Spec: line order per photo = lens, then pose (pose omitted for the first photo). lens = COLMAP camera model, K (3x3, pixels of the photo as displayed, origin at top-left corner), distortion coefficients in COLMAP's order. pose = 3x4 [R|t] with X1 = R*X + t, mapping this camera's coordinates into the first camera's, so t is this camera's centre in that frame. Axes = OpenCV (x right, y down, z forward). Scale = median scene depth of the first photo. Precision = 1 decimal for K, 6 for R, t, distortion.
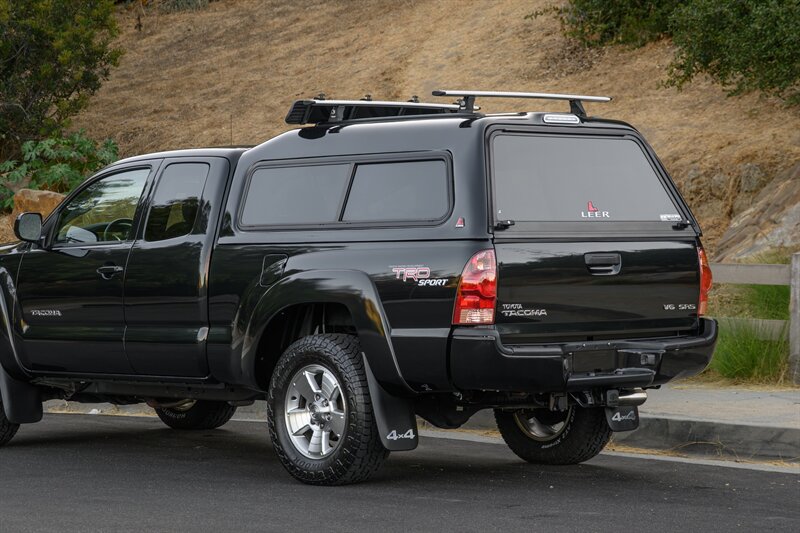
lens RADIAL K [[2282.9, 0, 400.0], [0, 2282.9, 266.5], [0, 0, 1]] dist [0.391228, 0.648019]
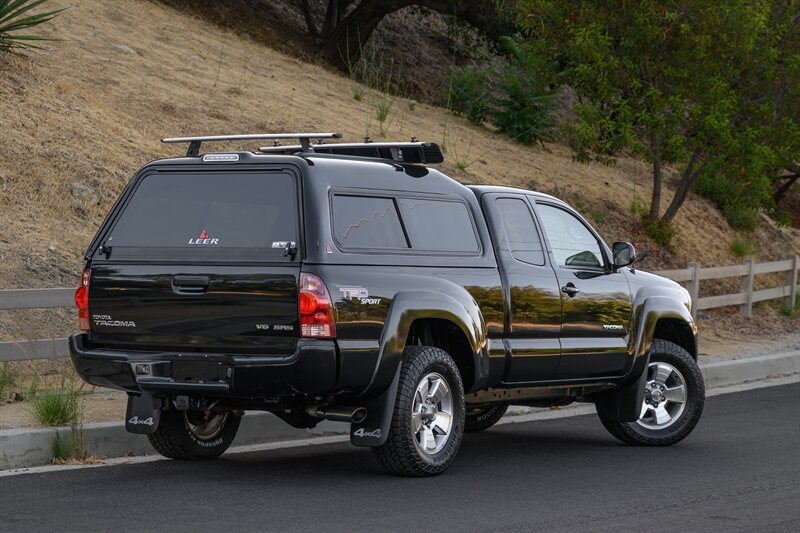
lens RADIAL K [[2282.9, 0, 400.0], [0, 2282.9, 266.5], [0, 0, 1]] dist [0.391228, 0.648019]
pose [[0.272252, 0.013073, -0.962137, 1.177683], [-0.019599, 0.999776, 0.008039, -0.020855], [0.962026, 0.016669, 0.272447, 0.767597]]
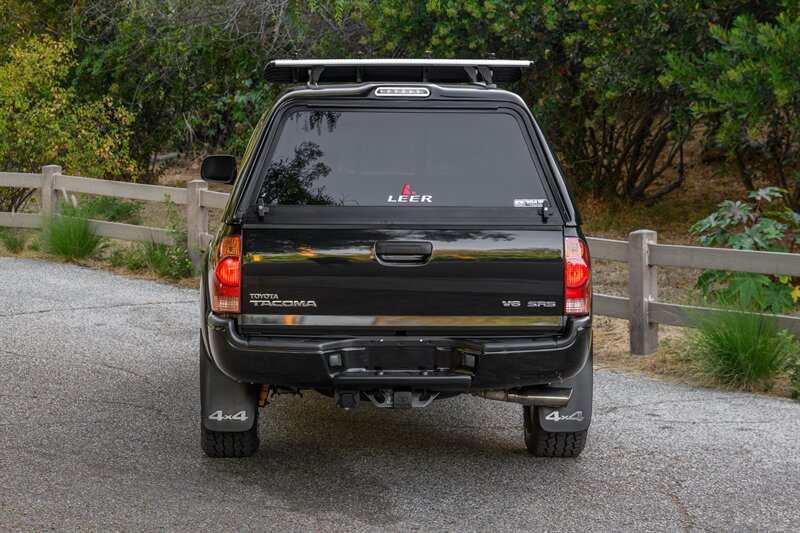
lens RADIAL K [[2282.9, 0, 400.0], [0, 2282.9, 266.5], [0, 0, 1]] dist [0.391228, 0.648019]
pose [[0.761580, 0.068363, -0.644455, 0.657313], [-0.019949, 0.996422, 0.082125, -0.069060], [0.647763, -0.049689, 0.760220, 0.296031]]
